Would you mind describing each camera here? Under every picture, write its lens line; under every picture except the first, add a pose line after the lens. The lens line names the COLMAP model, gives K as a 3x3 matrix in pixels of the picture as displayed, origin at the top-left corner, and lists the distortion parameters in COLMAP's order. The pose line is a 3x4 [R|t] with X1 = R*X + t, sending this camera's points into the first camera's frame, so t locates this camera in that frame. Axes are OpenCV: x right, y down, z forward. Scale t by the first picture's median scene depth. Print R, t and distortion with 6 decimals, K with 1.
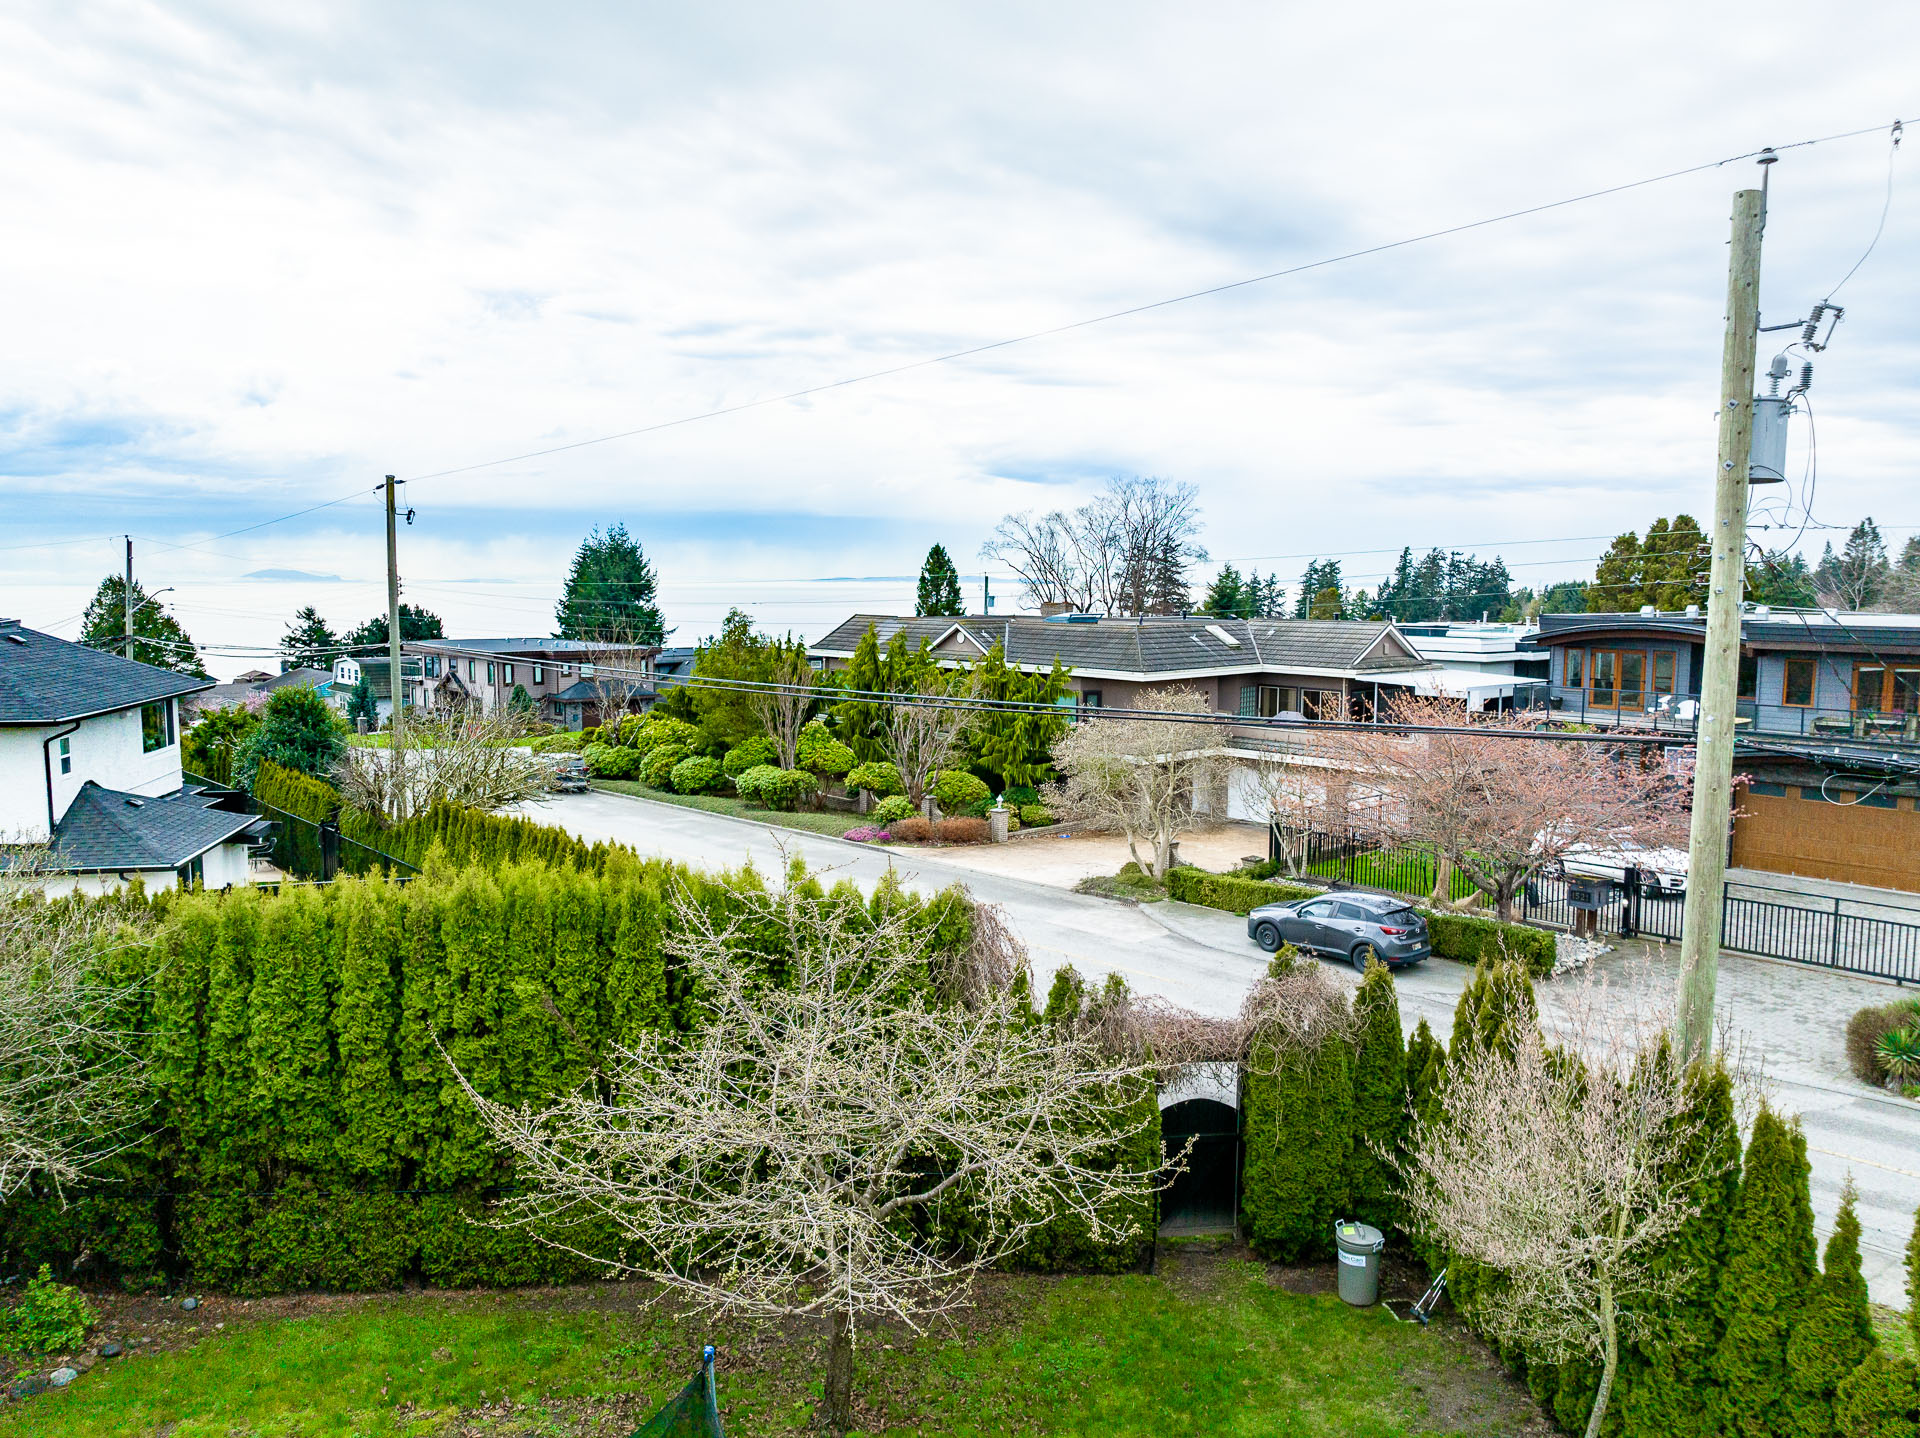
lens RADIAL K [[1352.3, 0, 961.4], [0, 1352.3, 720.5], [0, 0, 1]] dist [-0.043584, 0.010569]
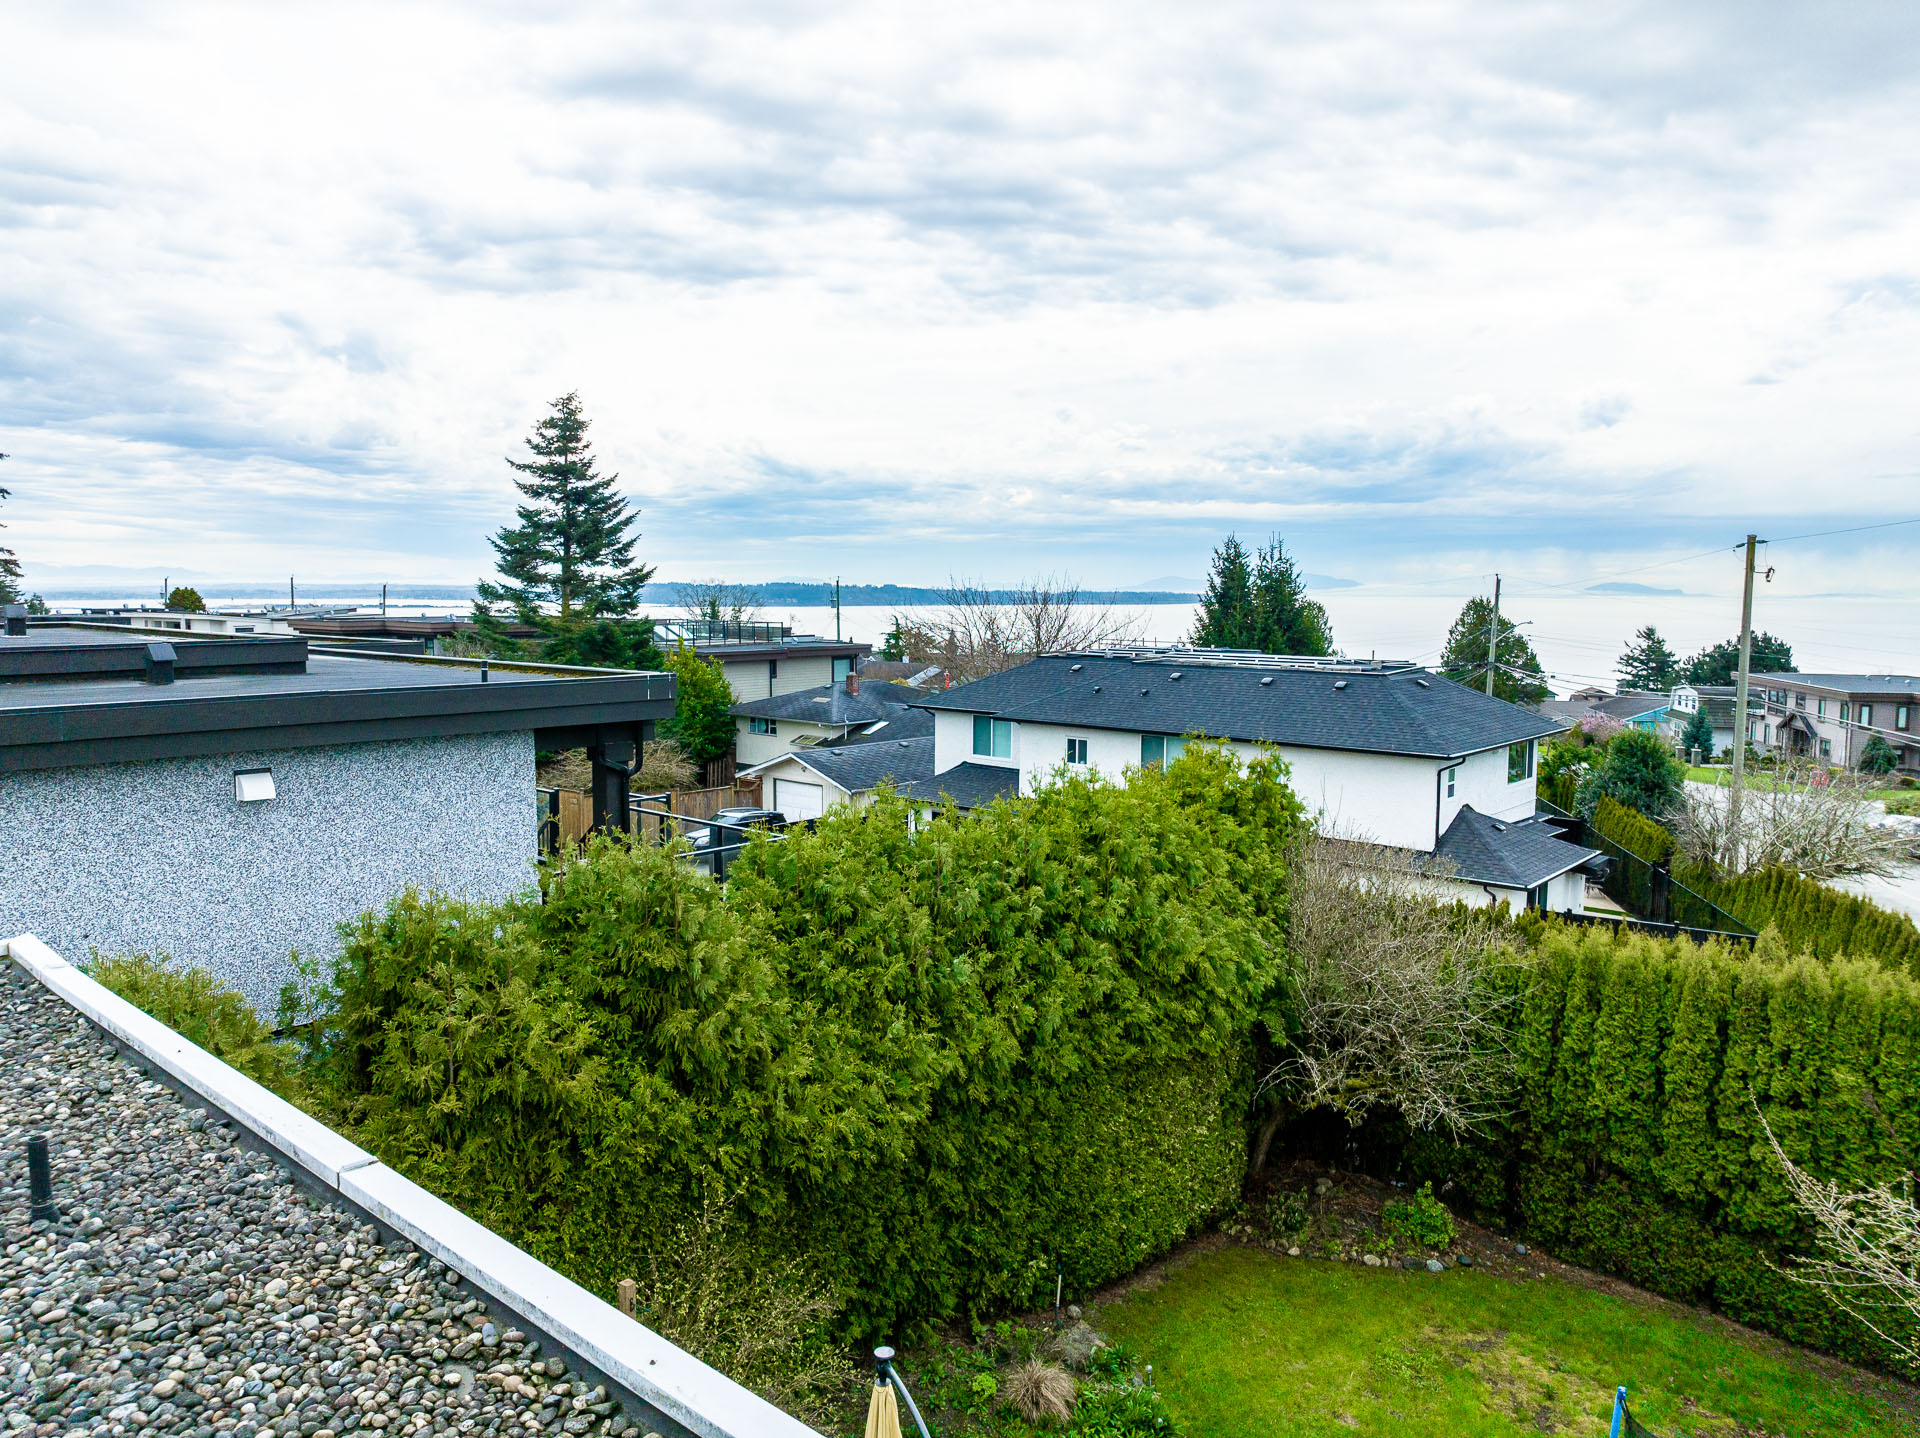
lens RADIAL K [[1352.3, 0, 961.8], [0, 1352.3, 713.9], [0, 0, 1]] dist [-0.043584, 0.010569]
pose [[0.602009, 0.071597, -0.795273, 0.074189], [-0.083460, 0.996159, 0.026504, -0.060021], [0.794116, 0.050418, 0.605671, -0.222093]]
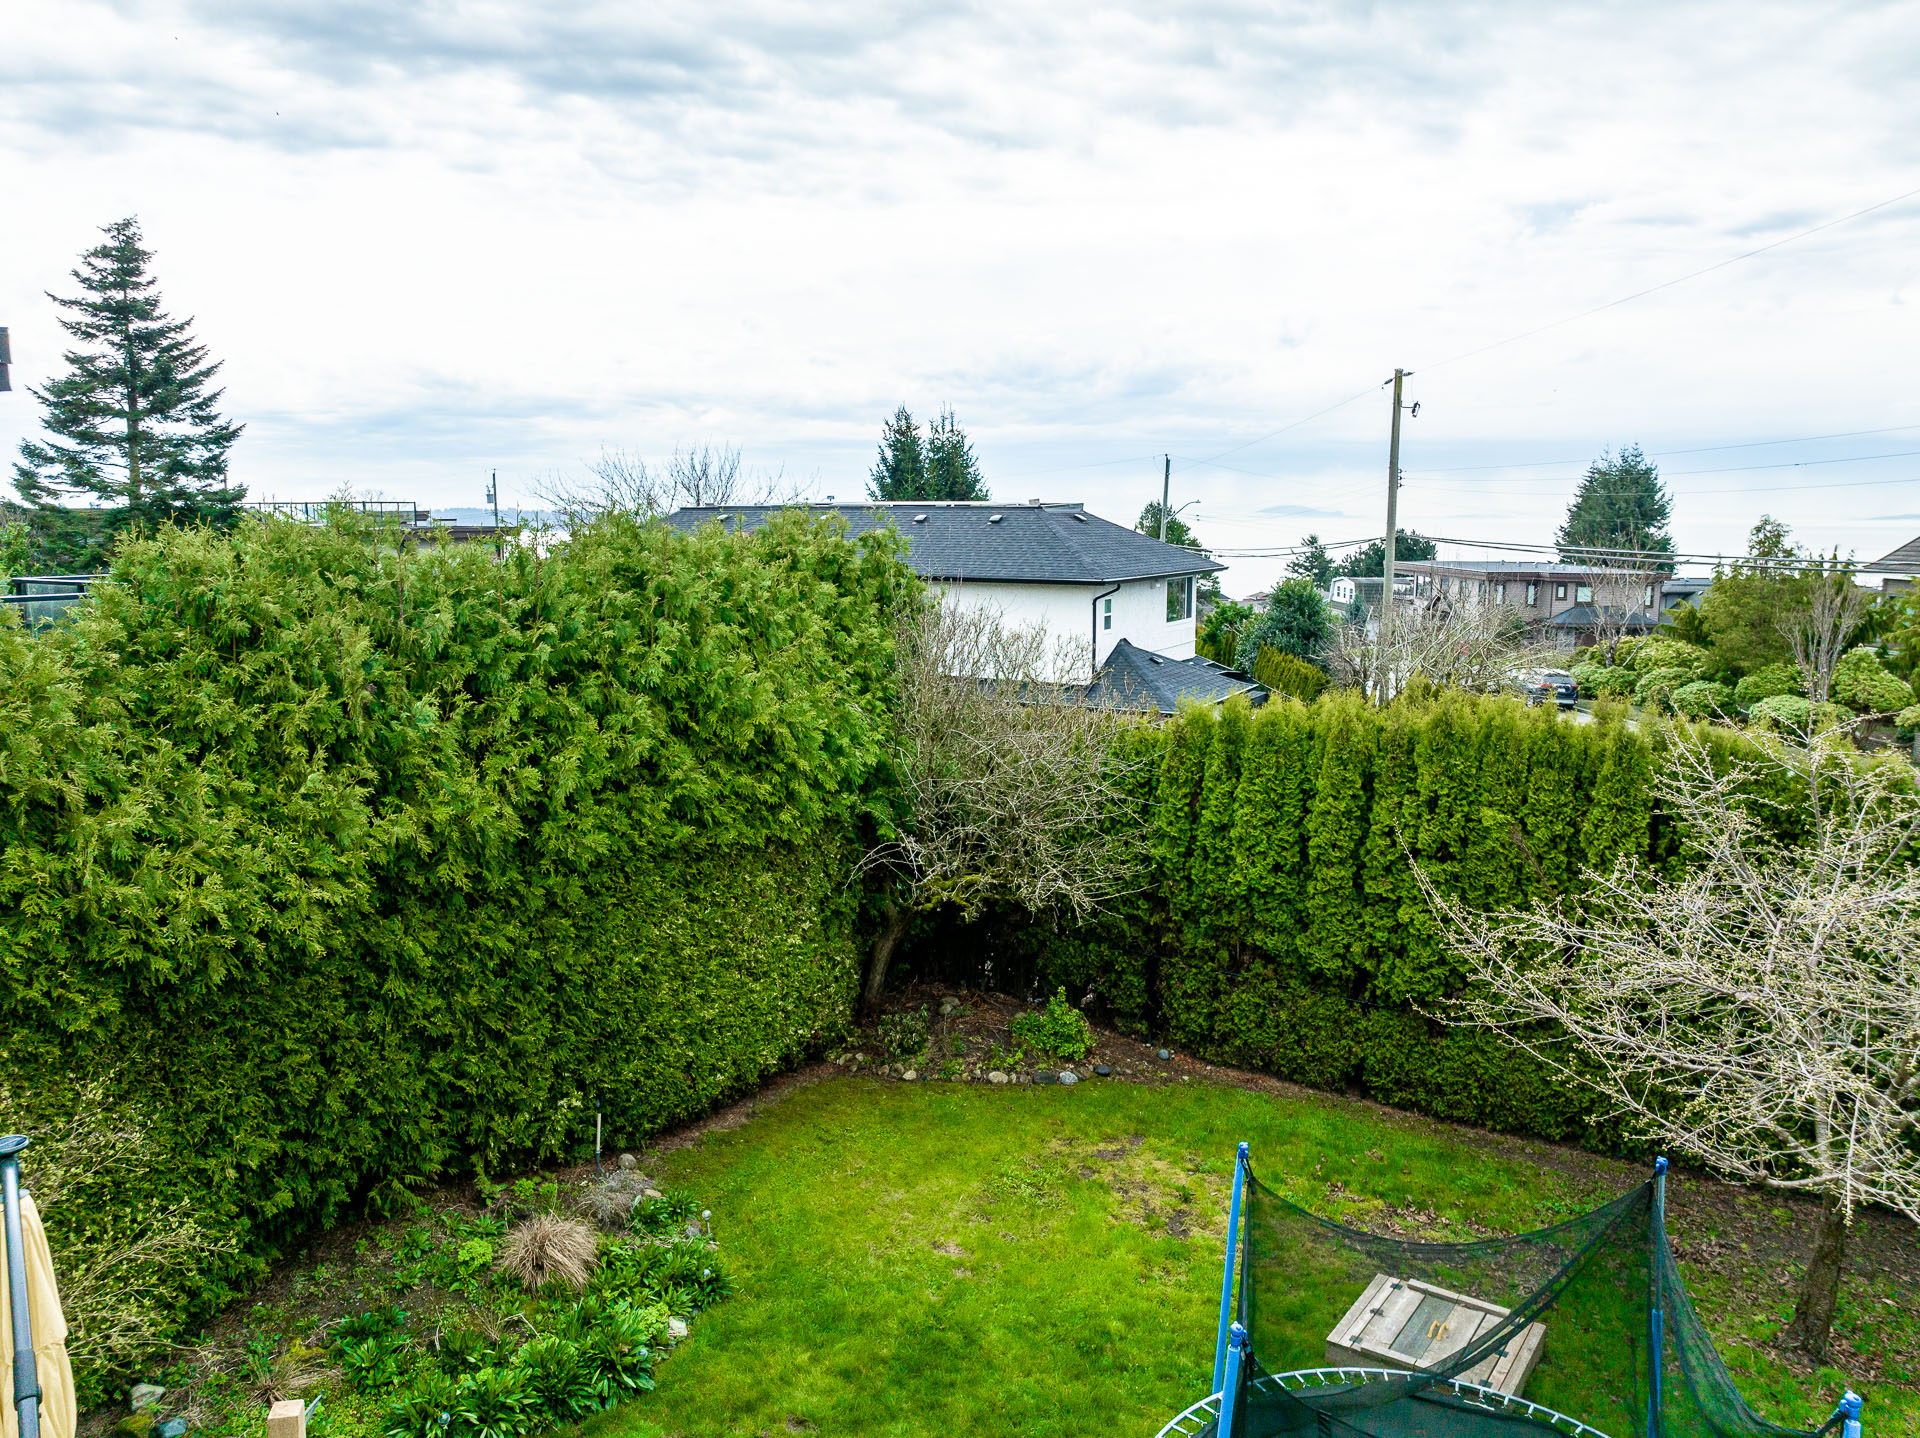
lens RADIAL K [[1352.3, 0, 957.6], [0, 1352.3, 713.8], [0, 0, 1]] dist [-0.043584, 0.010569]
pose [[0.759910, 0.090982, -0.643630, 0.000123], [-0.063758, 0.995814, 0.065490, 0.082409], [0.646894, -0.008730, 0.762530, 0.007031]]
